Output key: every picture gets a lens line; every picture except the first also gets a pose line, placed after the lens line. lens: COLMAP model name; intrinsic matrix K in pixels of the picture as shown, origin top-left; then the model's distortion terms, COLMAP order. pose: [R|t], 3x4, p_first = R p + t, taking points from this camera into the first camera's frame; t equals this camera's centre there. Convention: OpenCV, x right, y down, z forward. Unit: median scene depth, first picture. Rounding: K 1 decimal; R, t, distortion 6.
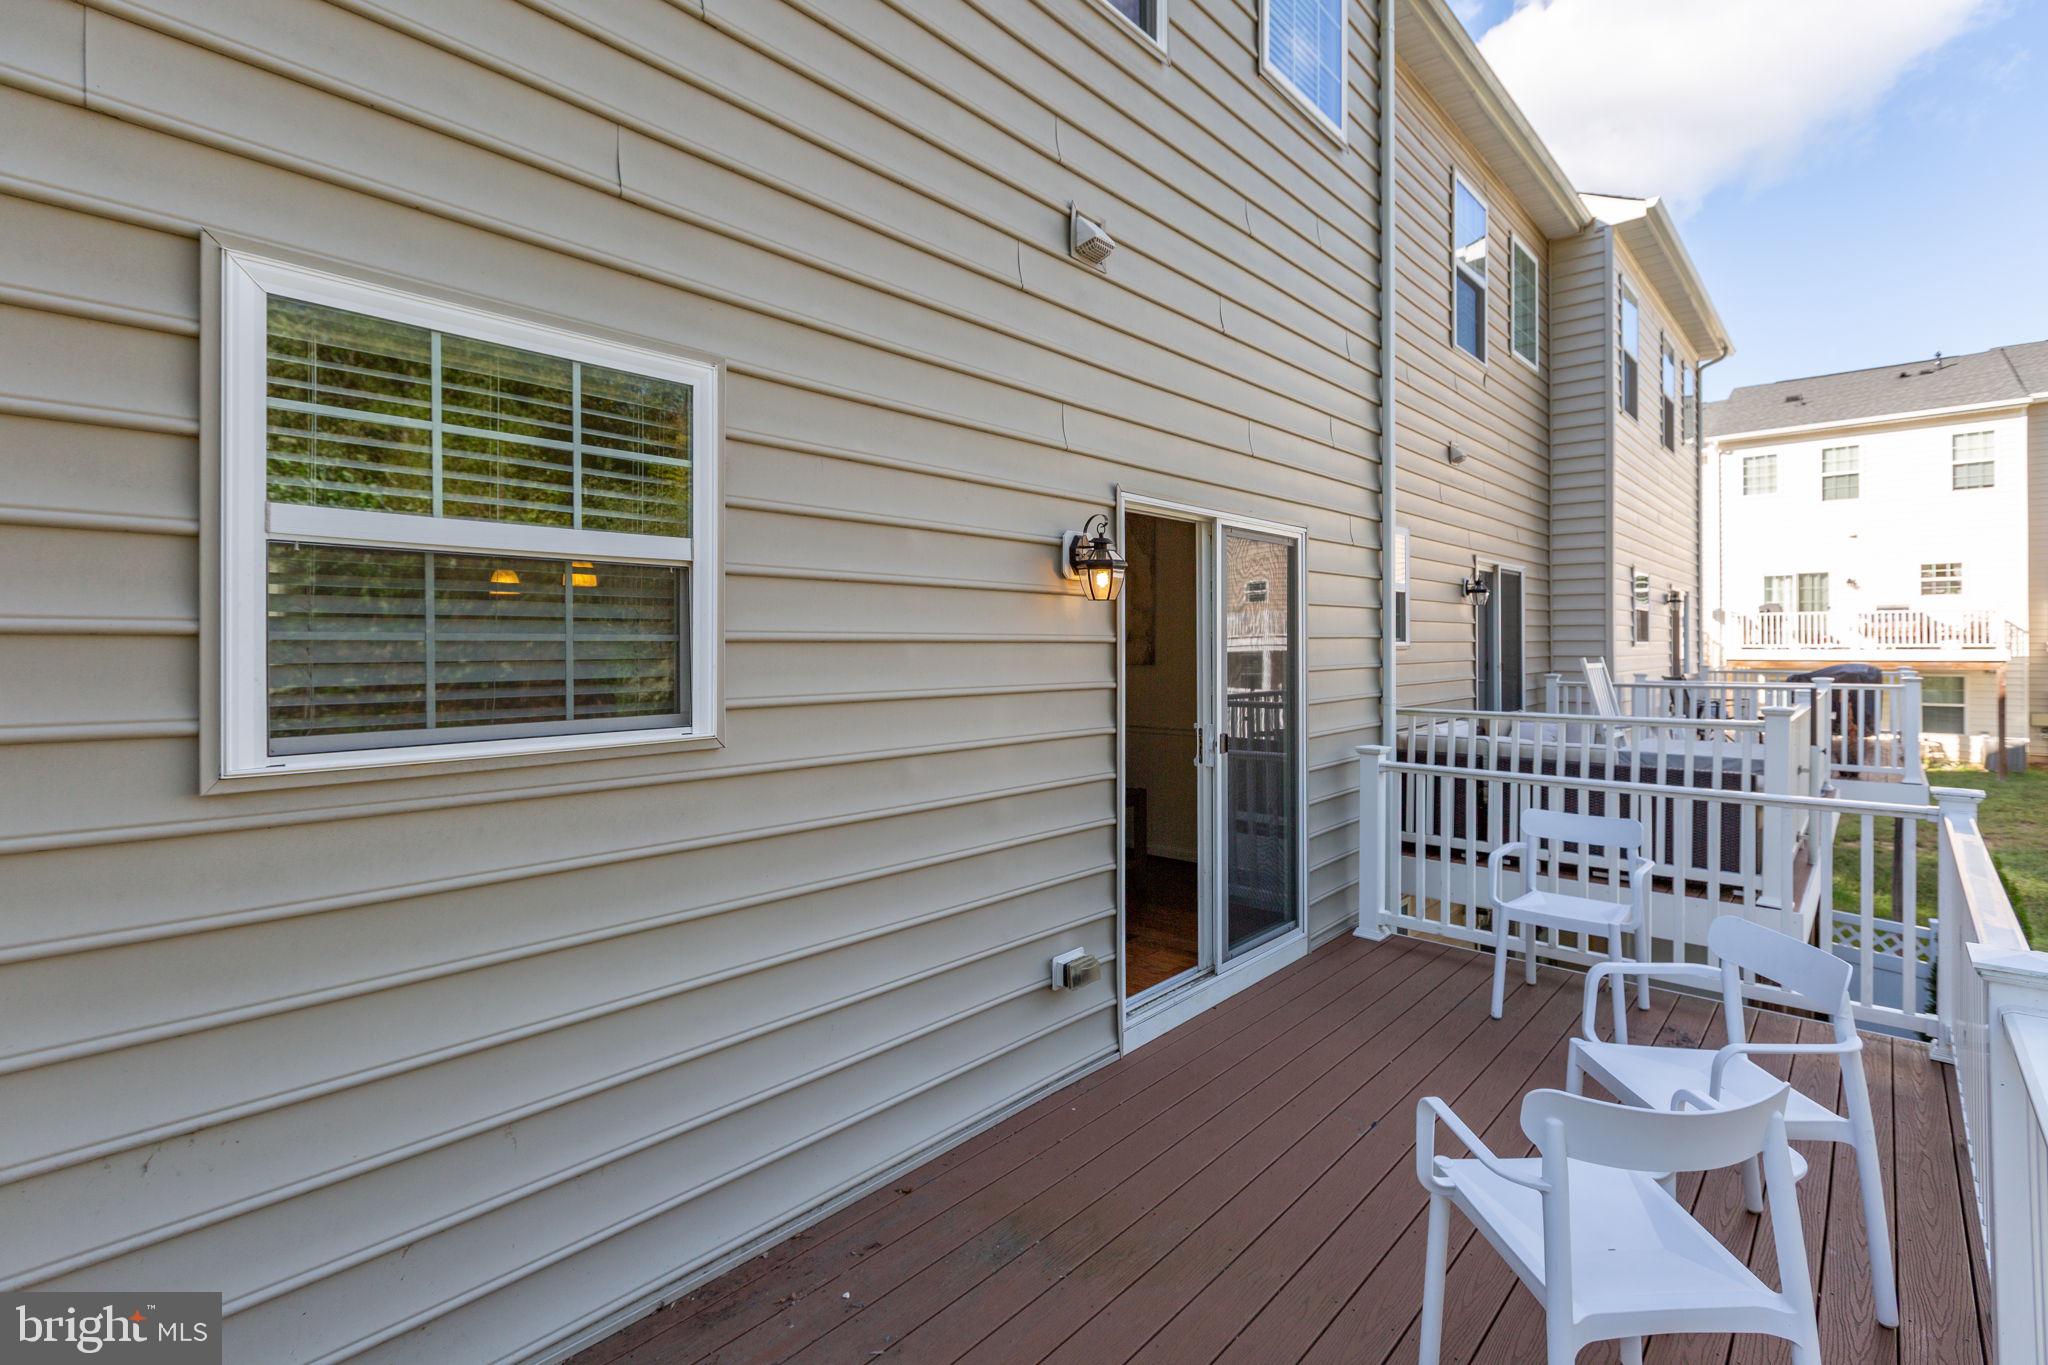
lens RADIAL K [[979.0, 0, 1024.7], [0, 979.0, 631.8], [0, 0, 1]] dist [0.000446, -0.000024]
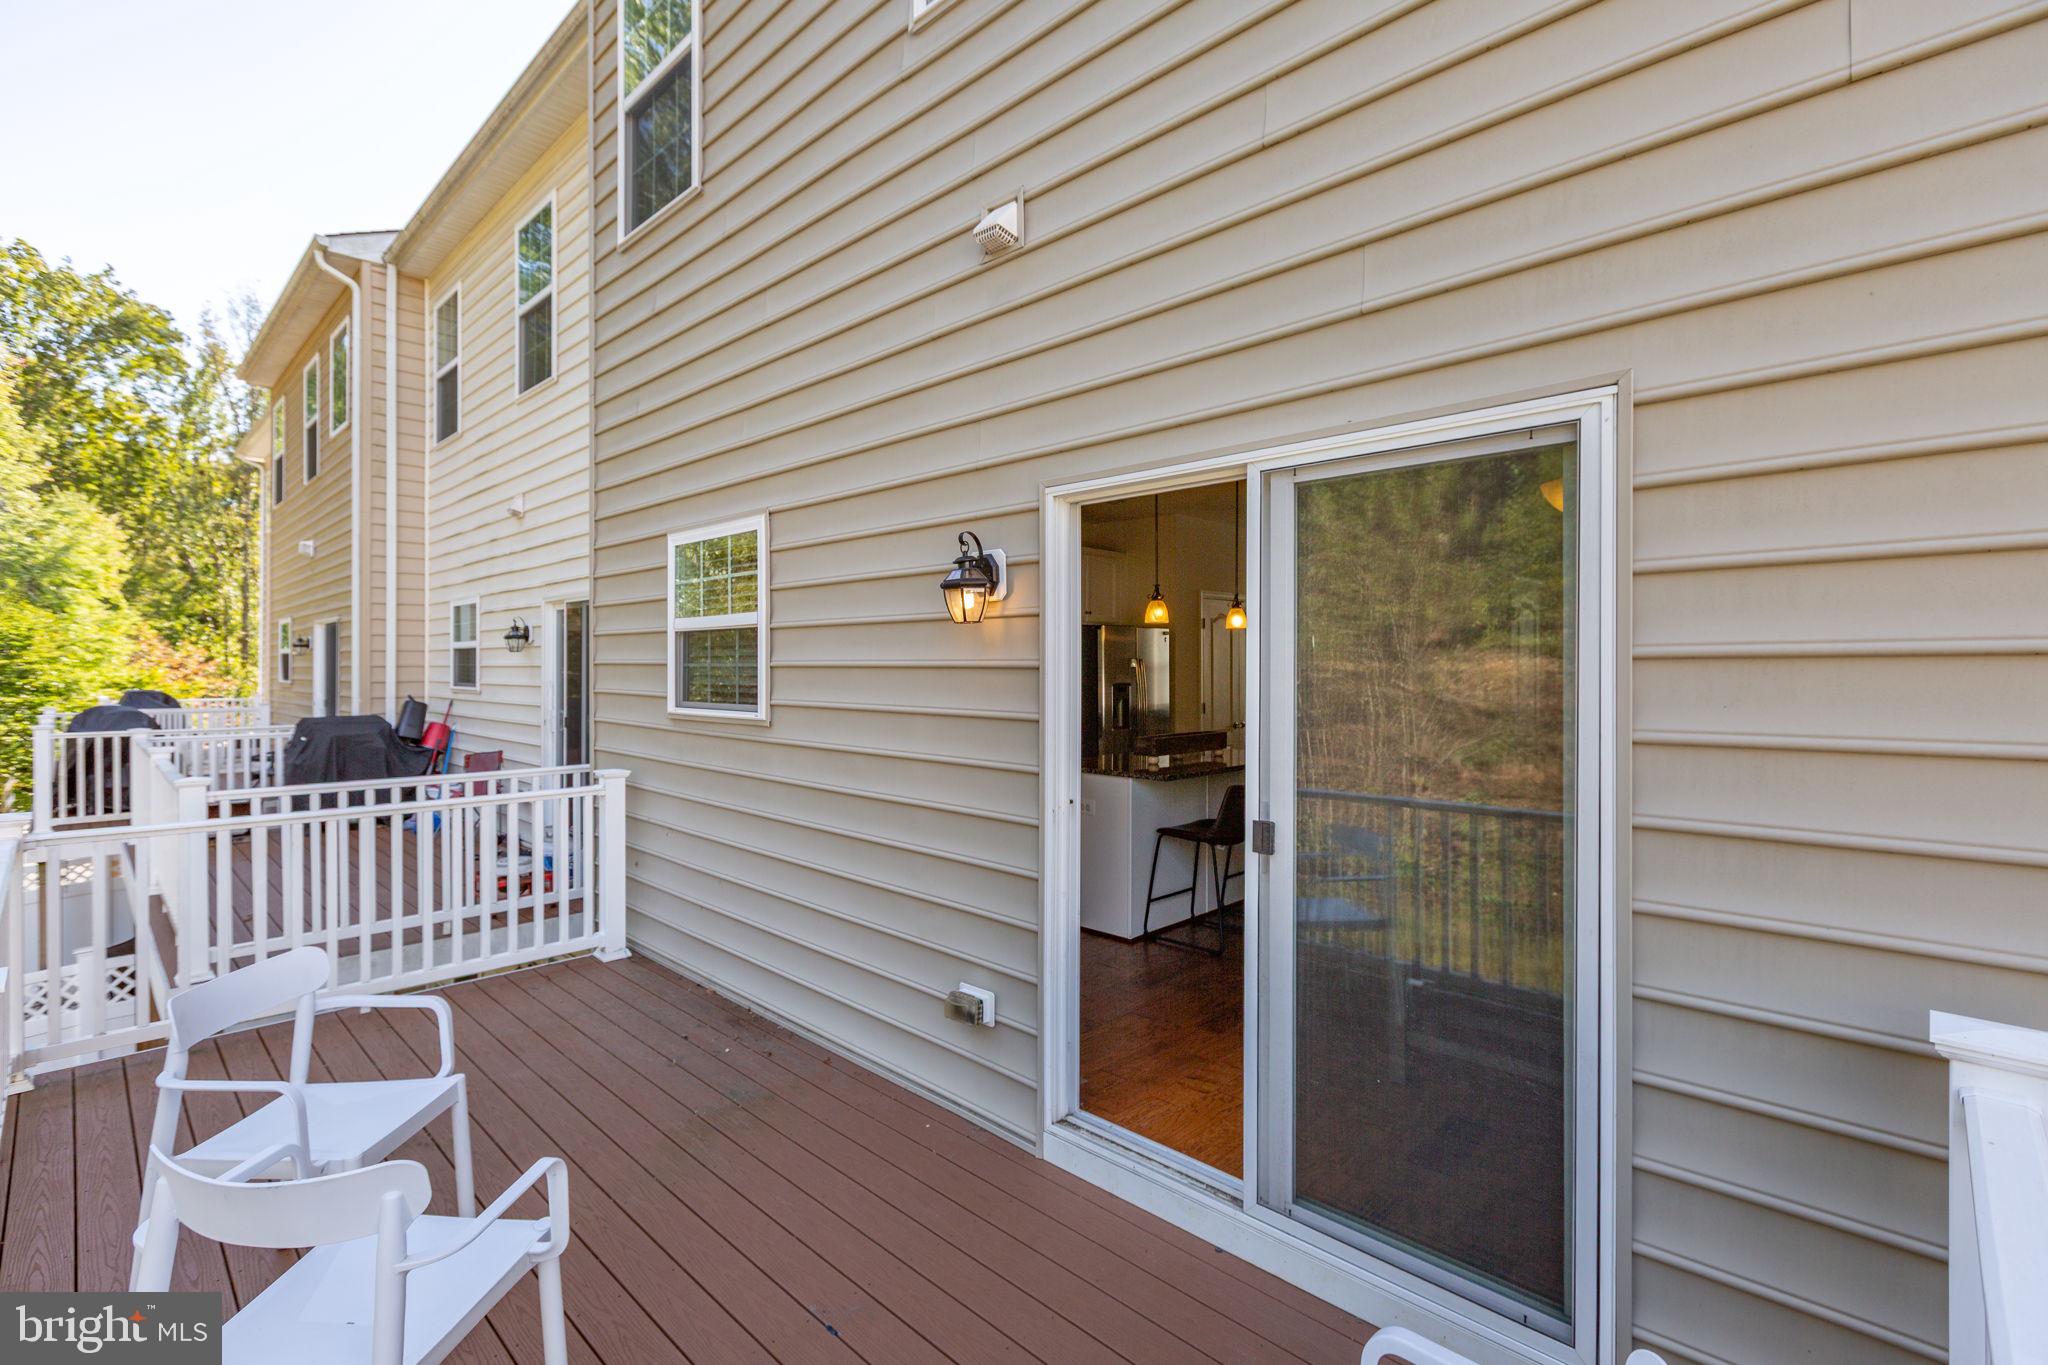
lens RADIAL K [[934.9, 0, 1024.0], [0, 934.9, 682.5], [0, 0, 1]] dist [-0.000962, -0.000329]
pose [[-0.055795, 0.005765, -0.998426, 1.428221], [-0.000286, 0.999983, 0.005790, 0.029716], [0.998442, 0.000609, -0.055792, 1.627511]]
